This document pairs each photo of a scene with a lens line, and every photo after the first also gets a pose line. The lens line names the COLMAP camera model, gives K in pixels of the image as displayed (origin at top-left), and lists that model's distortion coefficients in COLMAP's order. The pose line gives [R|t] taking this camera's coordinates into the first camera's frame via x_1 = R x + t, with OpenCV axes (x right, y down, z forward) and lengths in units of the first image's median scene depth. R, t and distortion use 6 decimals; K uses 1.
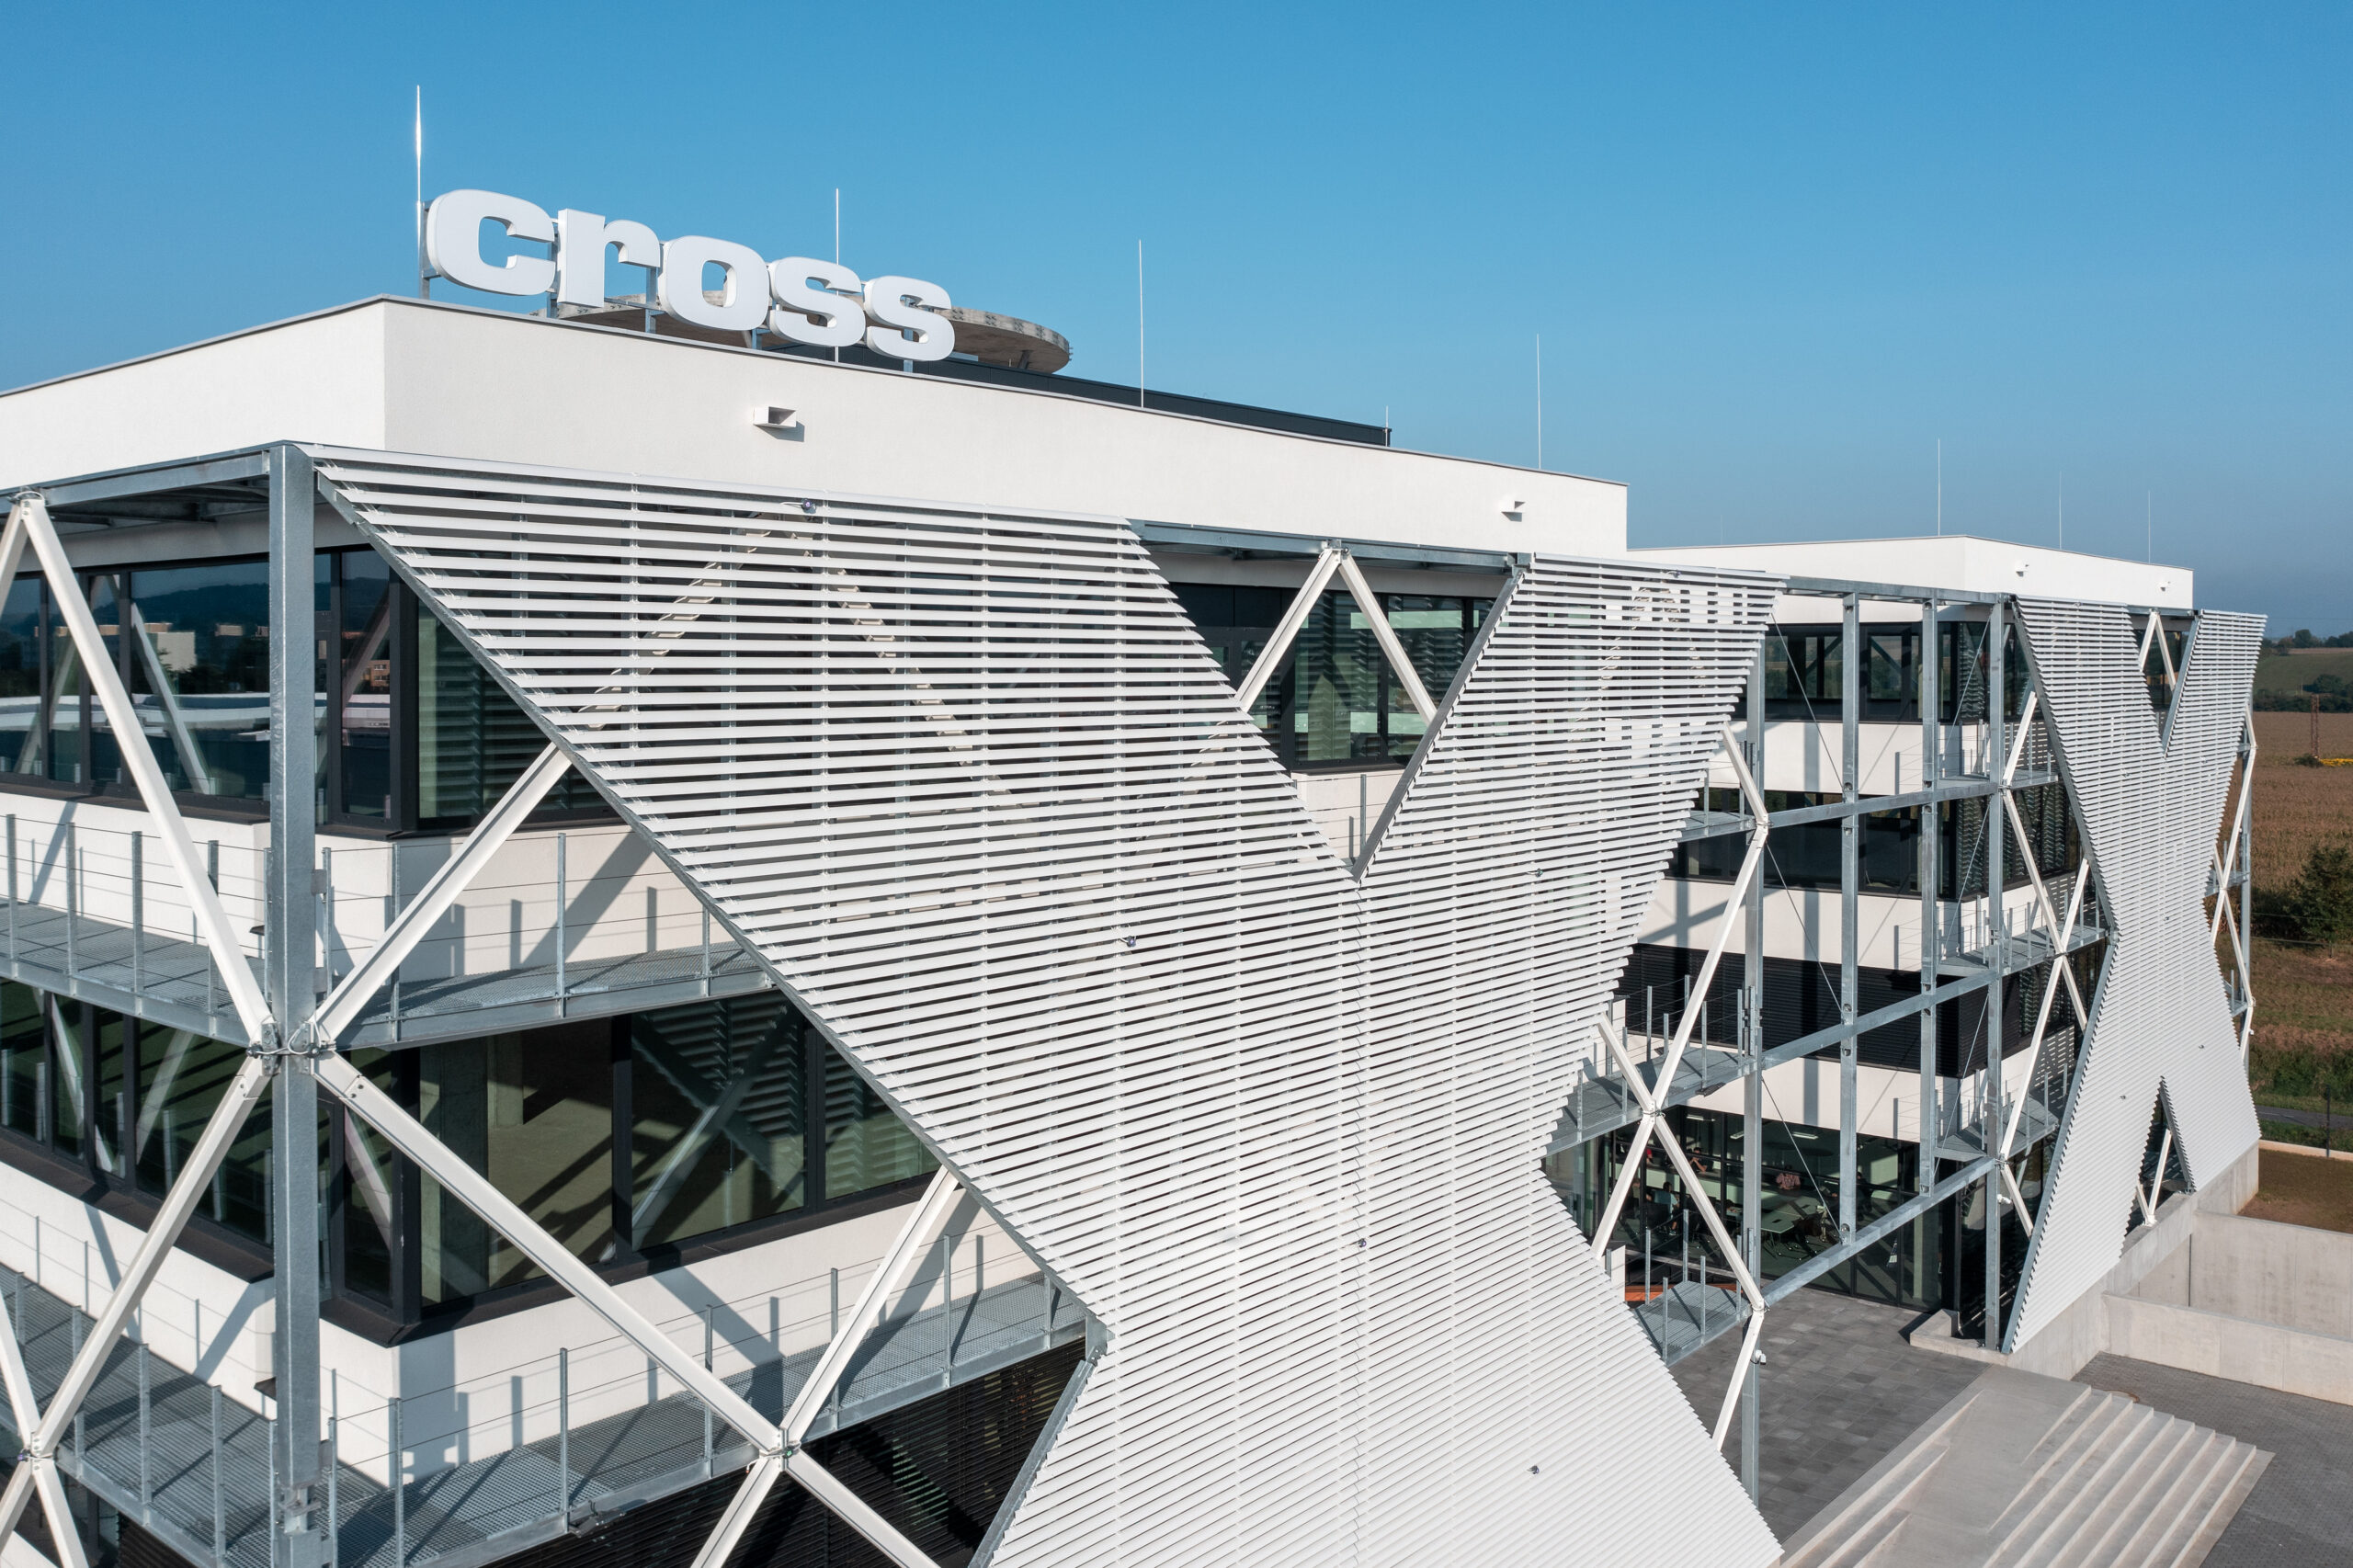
lens RADIAL K [[1893.4, 0, 1174.6], [0, 1893.4, 778.8], [0, 0, 1]] dist [0.006867, 0.001711]
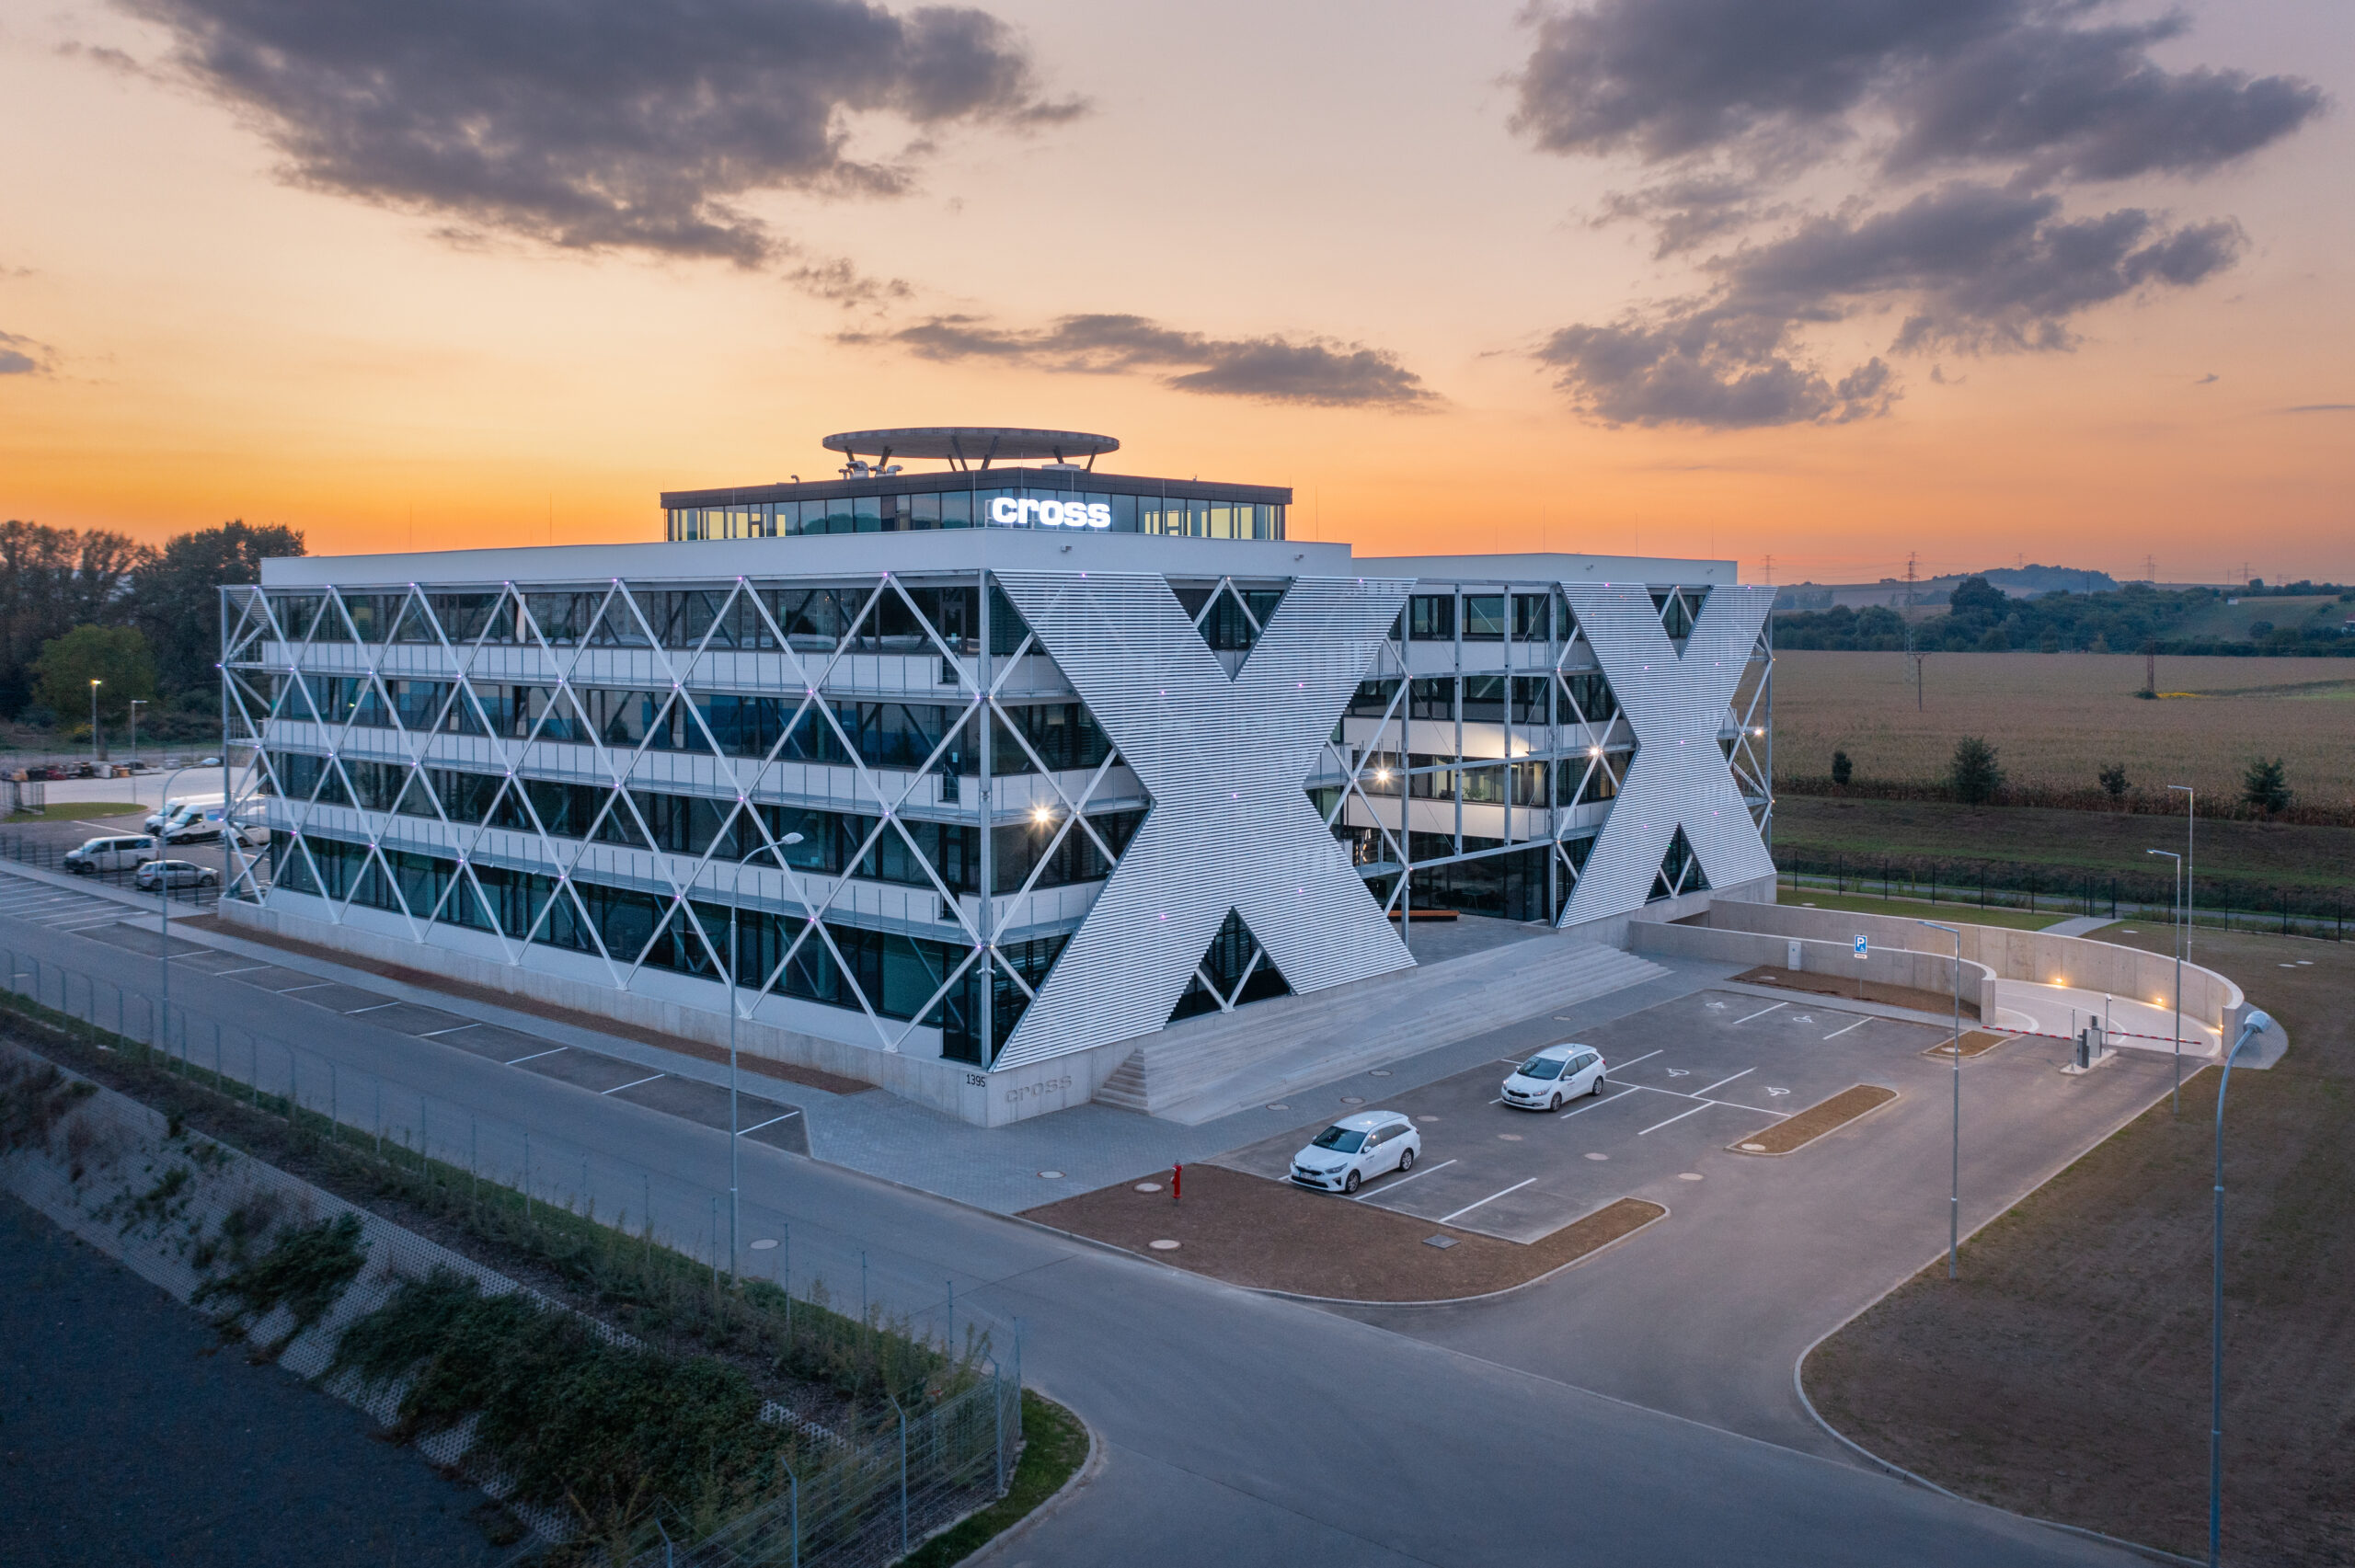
lens RADIAL K [[1894.7, 0, 1179.7], [0, 1894.7, 785.6], [0, 0, 1]] dist [0.006867, 0.001711]
pose [[0.999991, 0.000585, 0.004263, -0.004957], [-0.000721, 0.999489, 0.031954, 0.110849], [-0.004242, -0.031956, 0.999480, -1.985454]]
